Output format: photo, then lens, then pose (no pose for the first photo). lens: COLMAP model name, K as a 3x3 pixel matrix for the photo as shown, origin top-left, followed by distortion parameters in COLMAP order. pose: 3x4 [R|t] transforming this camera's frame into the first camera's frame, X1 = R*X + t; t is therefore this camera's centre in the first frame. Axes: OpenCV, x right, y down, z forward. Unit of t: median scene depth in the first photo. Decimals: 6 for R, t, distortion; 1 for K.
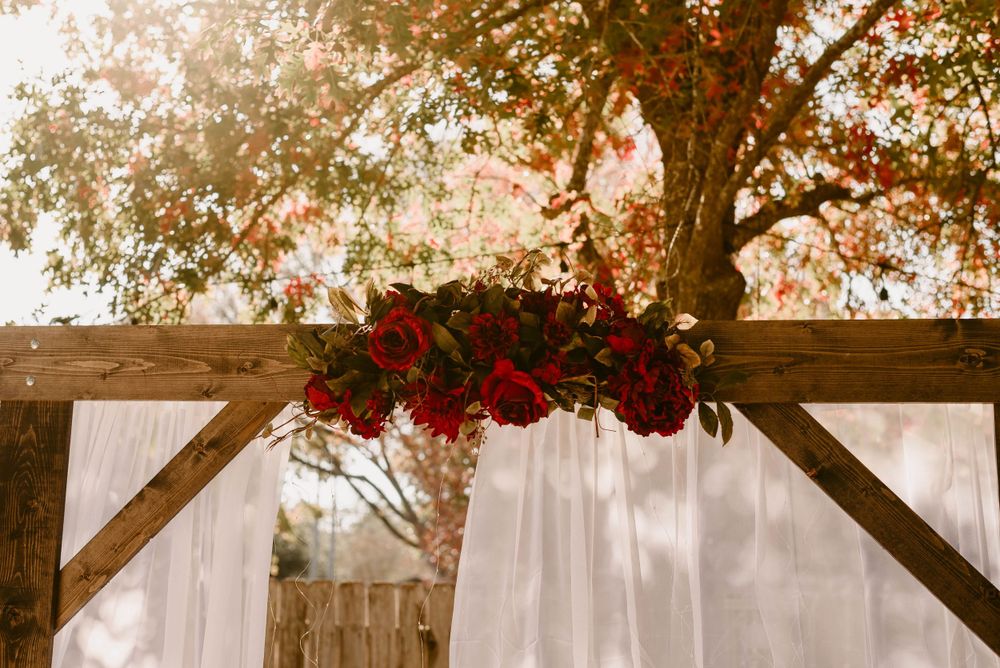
lens RADIAL K [[1527.1, 0, 460.3], [0, 1527.1, 335.9], [0, 0, 1]] dist [0.017706, 0.000000]
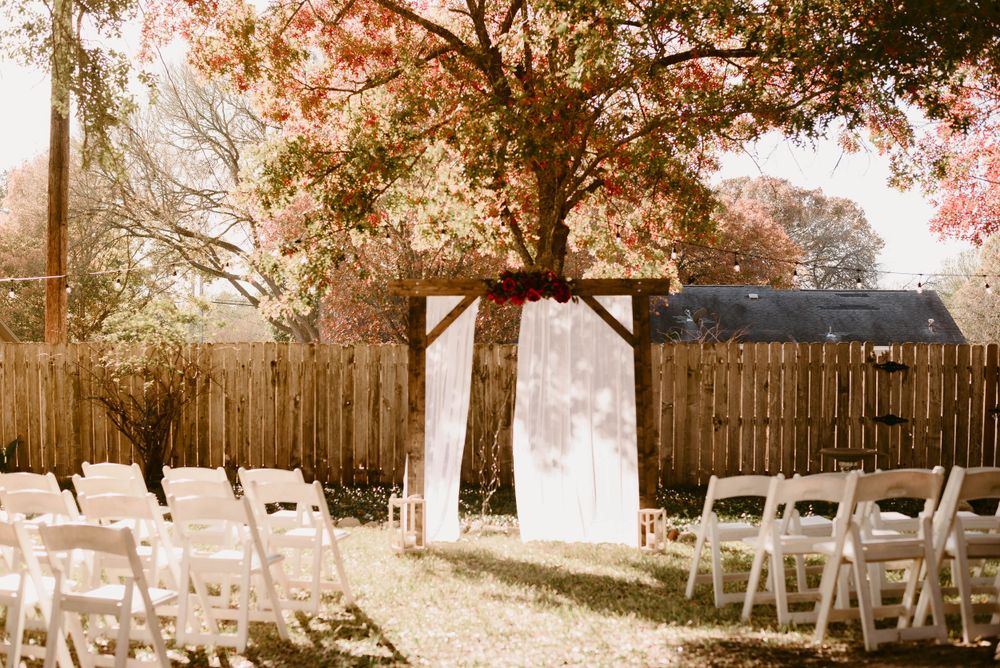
lens RADIAL K [[1508.5, 0, 468.3], [0, 1508.5, 324.8], [0, 0, 1]] dist [0.010625, 0.000000]
pose [[0.987911, -0.024007, 0.153150, -0.772941], [0.003334, 0.990997, 0.133840, -0.435812], [-0.154985, -0.131711, 0.979098, -3.110547]]
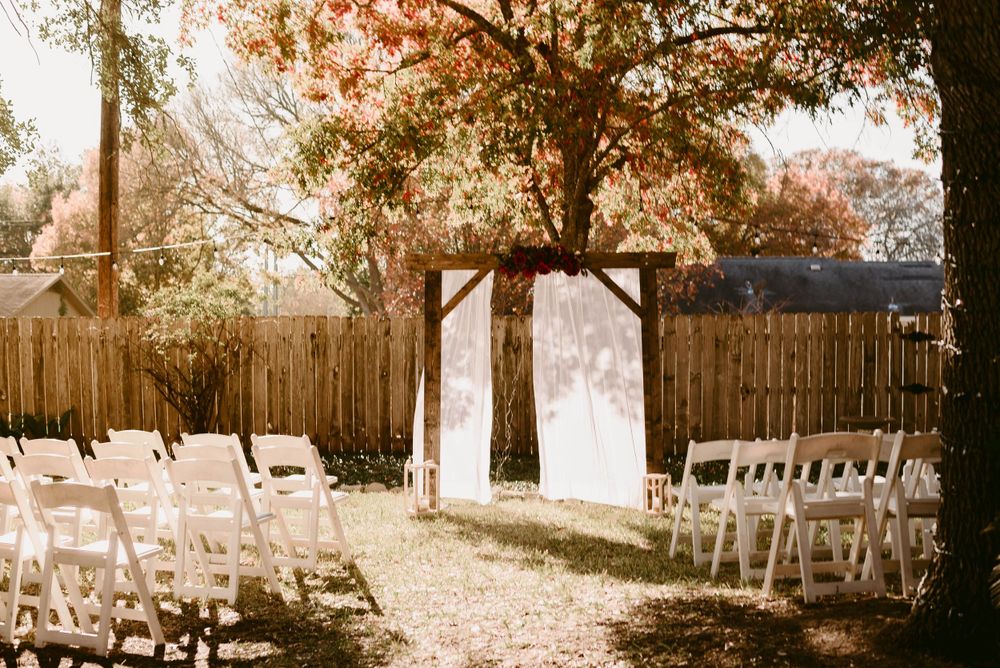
lens RADIAL K [[1508.5, 0, 488.9], [0, 1508.5, 317.9], [0, 0, 1]] dist [0.010625, 0.000000]
pose [[0.994108, -0.030845, 0.103910, -0.567589], [0.015382, 0.989099, 0.146444, -0.453669], [-0.107294, -0.143982, 0.983746, -3.299100]]
